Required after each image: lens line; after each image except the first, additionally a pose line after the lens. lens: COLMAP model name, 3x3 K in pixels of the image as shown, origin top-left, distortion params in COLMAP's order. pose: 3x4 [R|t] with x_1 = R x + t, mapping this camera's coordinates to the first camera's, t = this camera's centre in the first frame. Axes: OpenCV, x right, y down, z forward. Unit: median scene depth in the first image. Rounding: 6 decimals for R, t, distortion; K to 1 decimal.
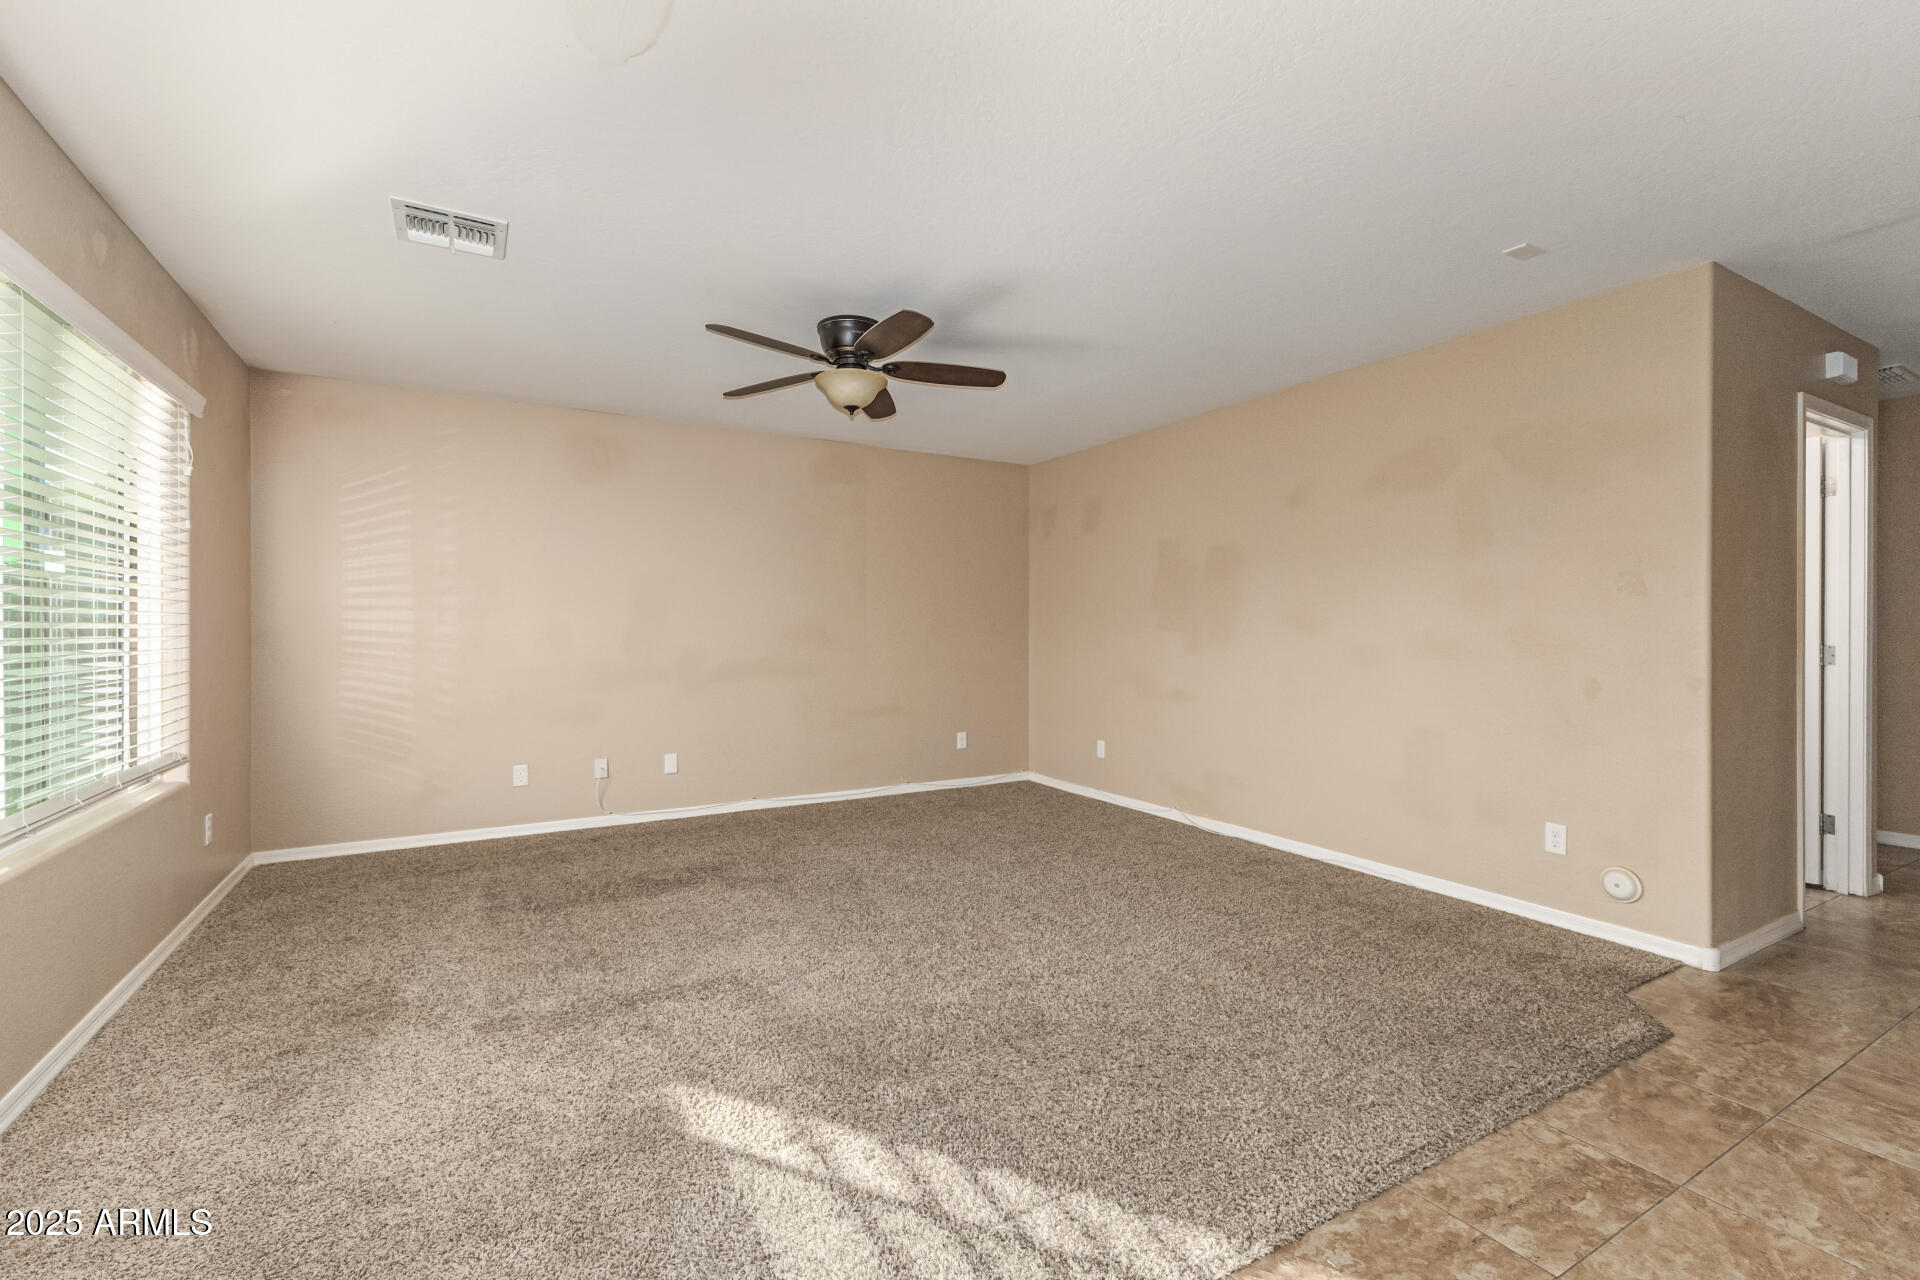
lens RADIAL K [[828.4, 0, 954.6], [0, 828.4, 628.1], [0, 0, 1]] dist [0.009830, -0.001719]
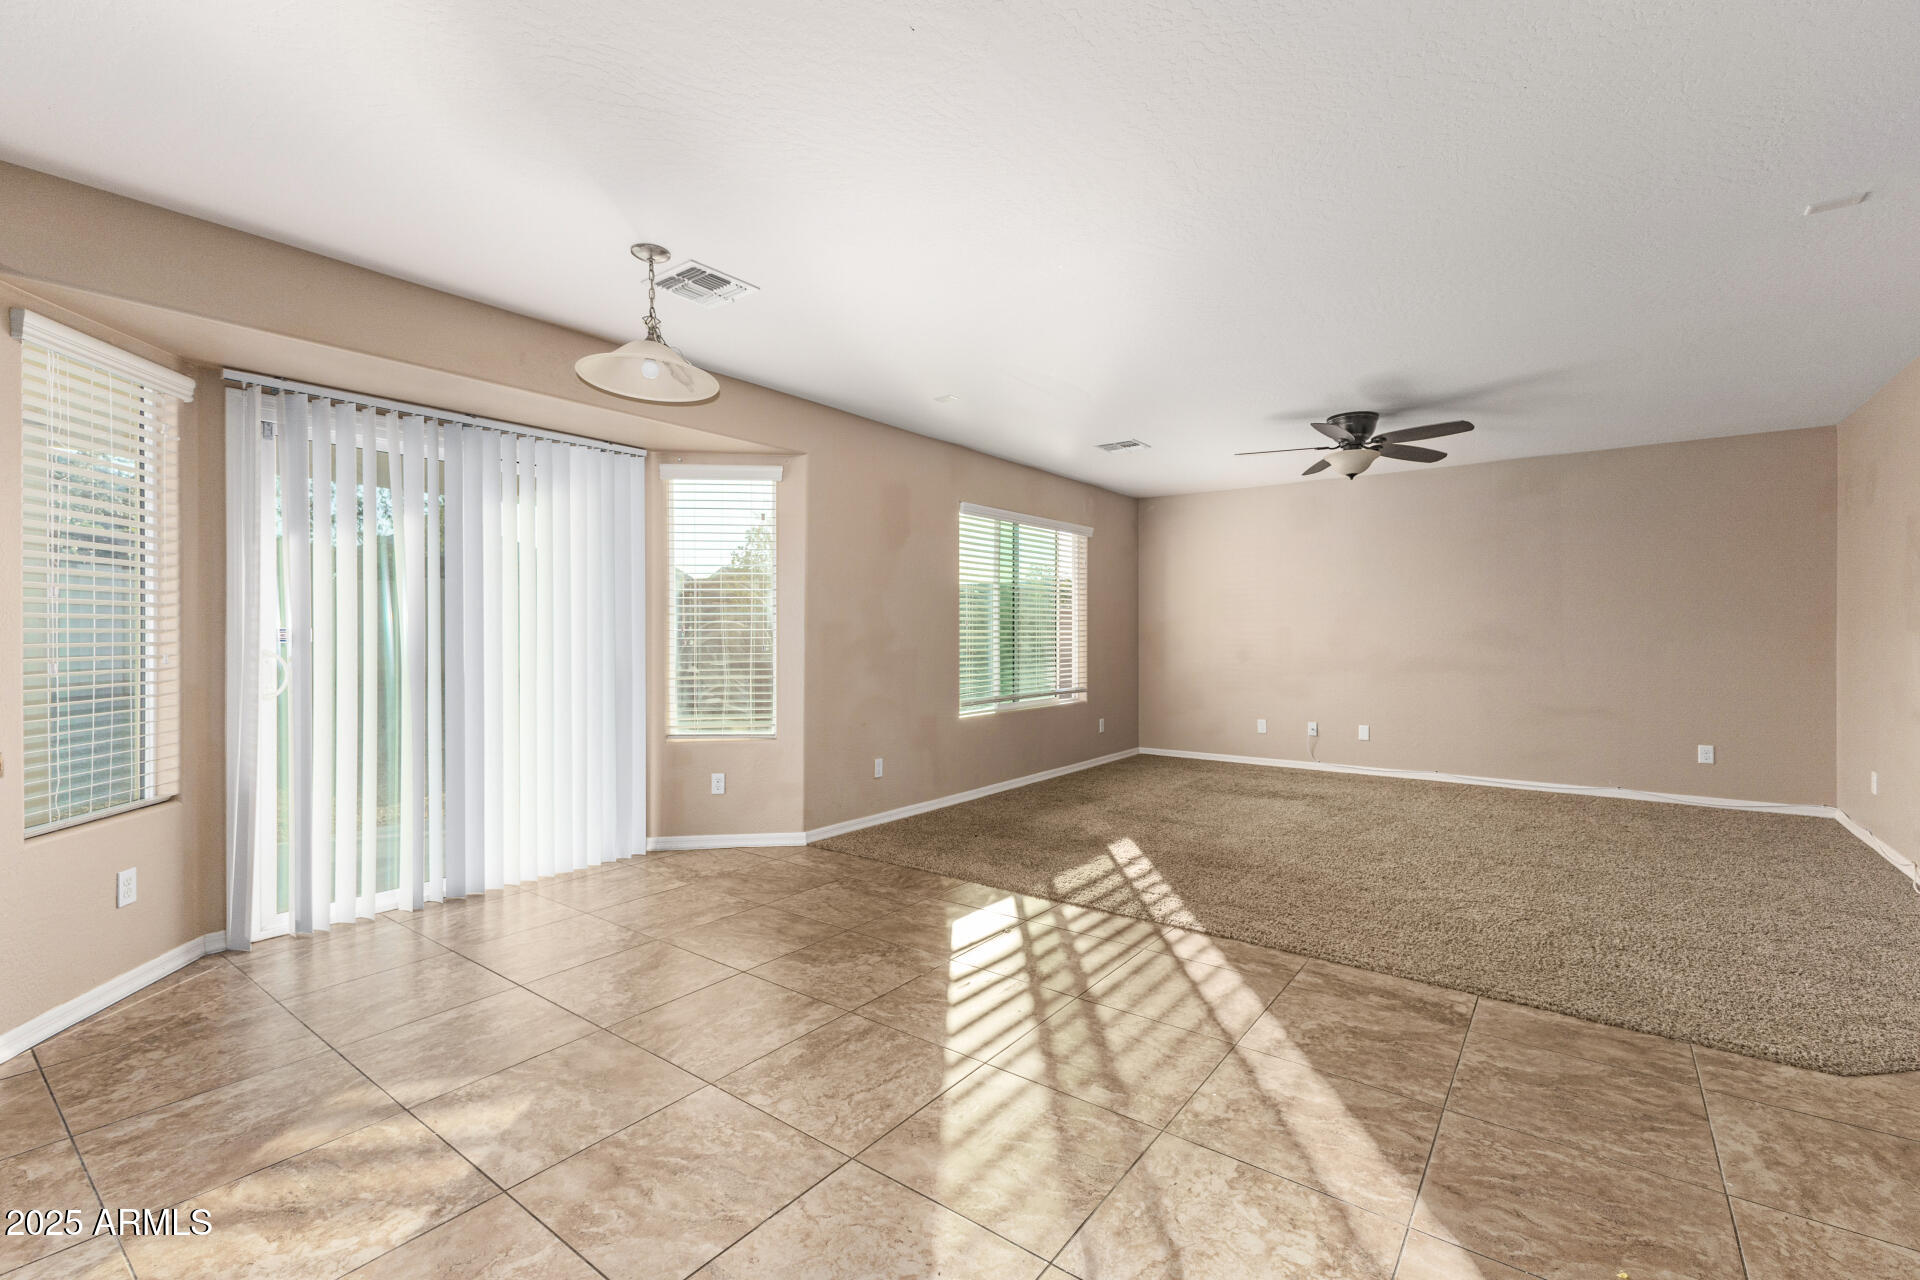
lens RADIAL K [[828.4, 0, 972.2], [0, 828.4, 627.2], [0, 0, 1]] dist [0.009830, -0.001719]
pose [[0.401957, -0.006073, -0.915638, 1.011755], [0.004370, 0.999979, -0.004714, -0.003654], [0.915648, -0.002106, 0.401975, -0.179739]]
